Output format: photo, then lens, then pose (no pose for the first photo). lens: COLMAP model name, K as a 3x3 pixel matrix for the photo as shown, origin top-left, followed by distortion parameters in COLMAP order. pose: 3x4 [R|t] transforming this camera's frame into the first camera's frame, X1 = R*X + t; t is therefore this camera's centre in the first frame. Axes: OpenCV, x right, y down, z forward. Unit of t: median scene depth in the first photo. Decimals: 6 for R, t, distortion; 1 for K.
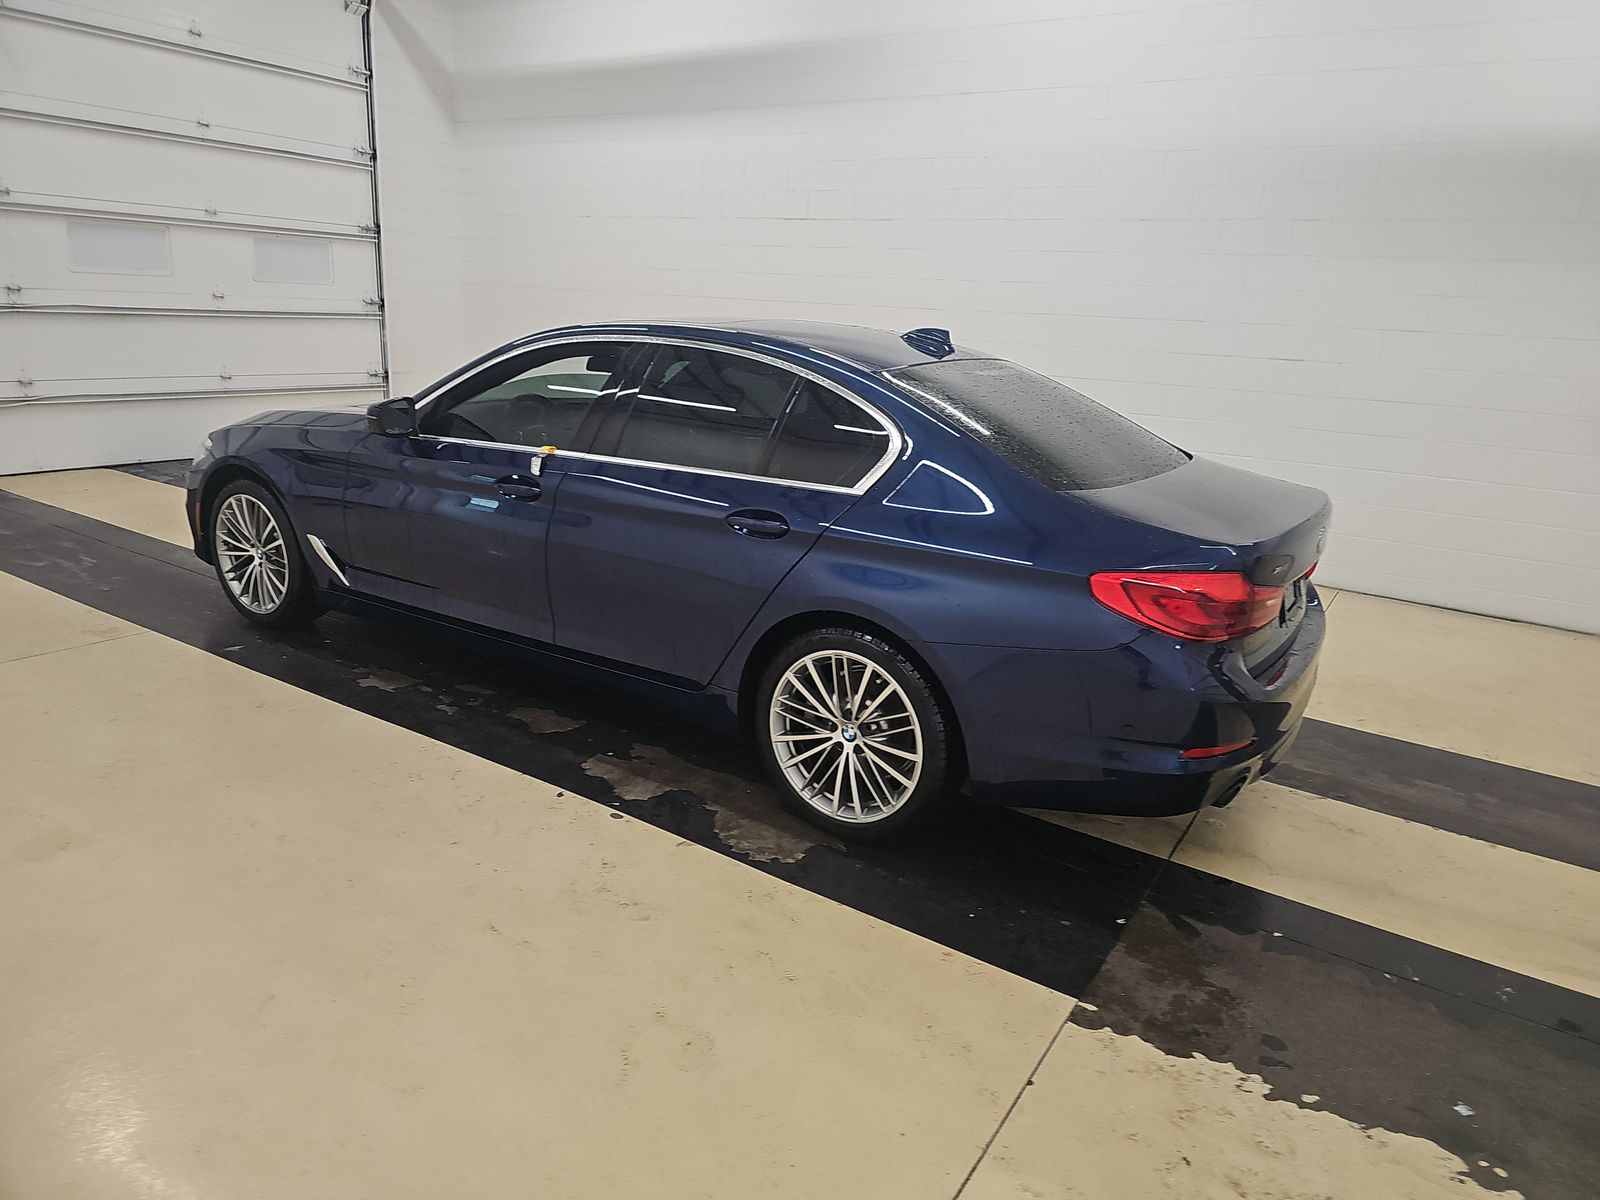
lens RADIAL K [[1066.9, 0, 800.0], [0, 1066.9, 600.0], [0, 0, 1]] dist [0.029039, -0.039939]
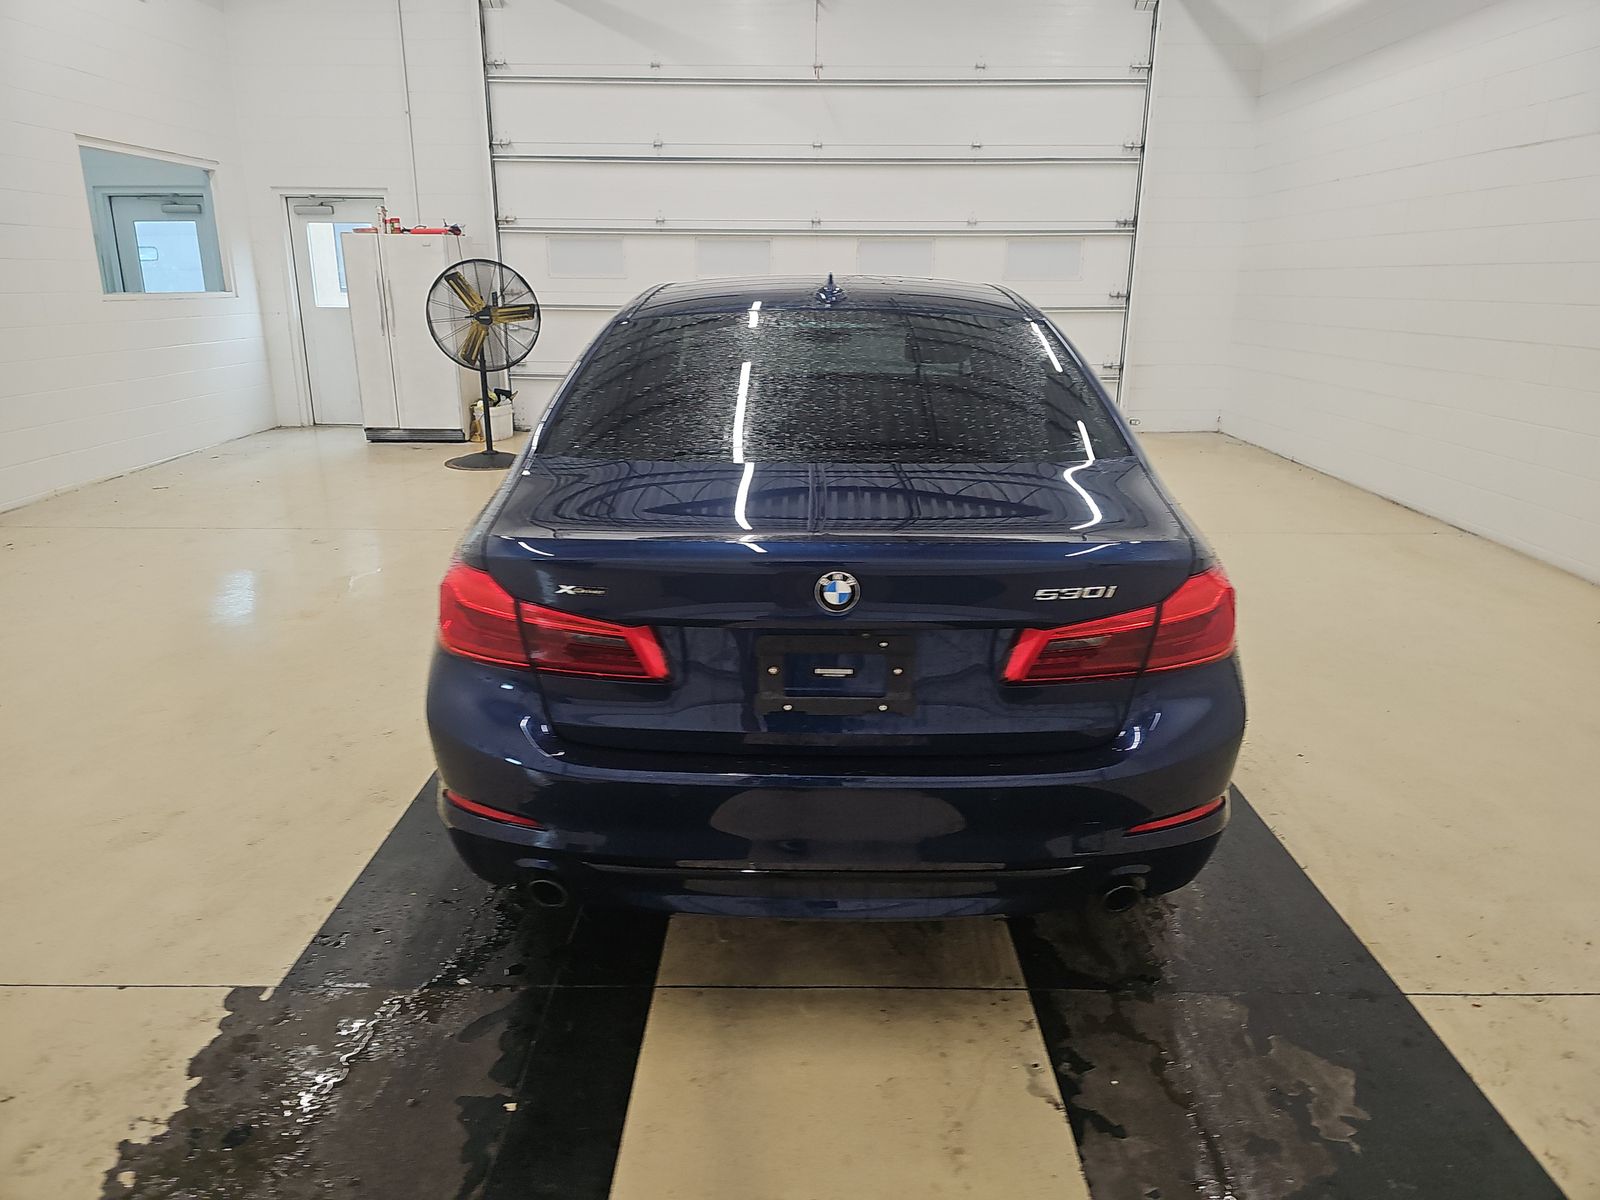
lens RADIAL K [[1060.9, 0, 800.0], [0, 1060.9, 600.0], [0, 0, 1]] dist [0.004562, -0.000282]
pose [[0.527320, 0.195085, -0.826968, 0.628071], [-0.201045, 0.974294, 0.101643, -0.073145], [0.825539, 0.112659, 0.552986, 0.432961]]
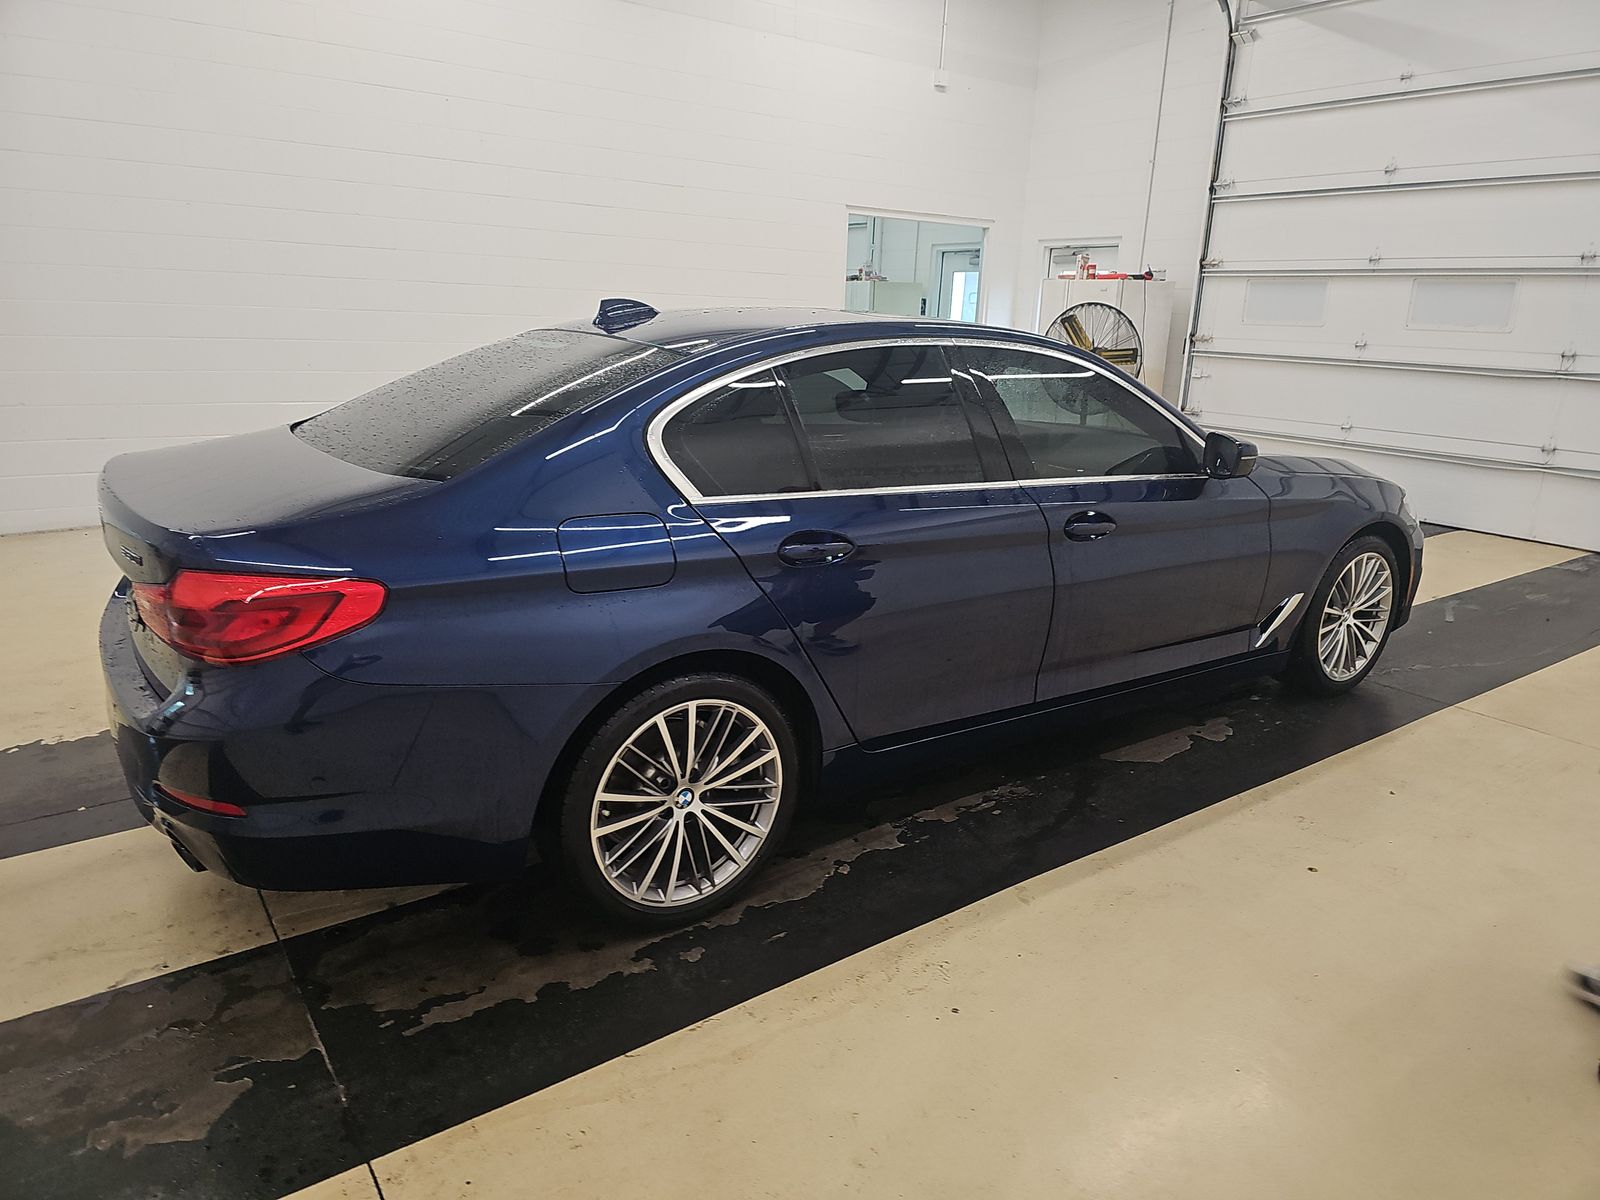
lens RADIAL K [[1066.9, 0, 800.0], [0, 1066.9, 600.0], [0, 0, 1]] dist [0.029039, -0.039939]
pose [[-0.379114, 0.175135, -0.908626, 0.671248], [-0.292170, 0.909042, 0.297120, -0.256982], [0.878015, 0.378115, -0.293461, 1.122421]]
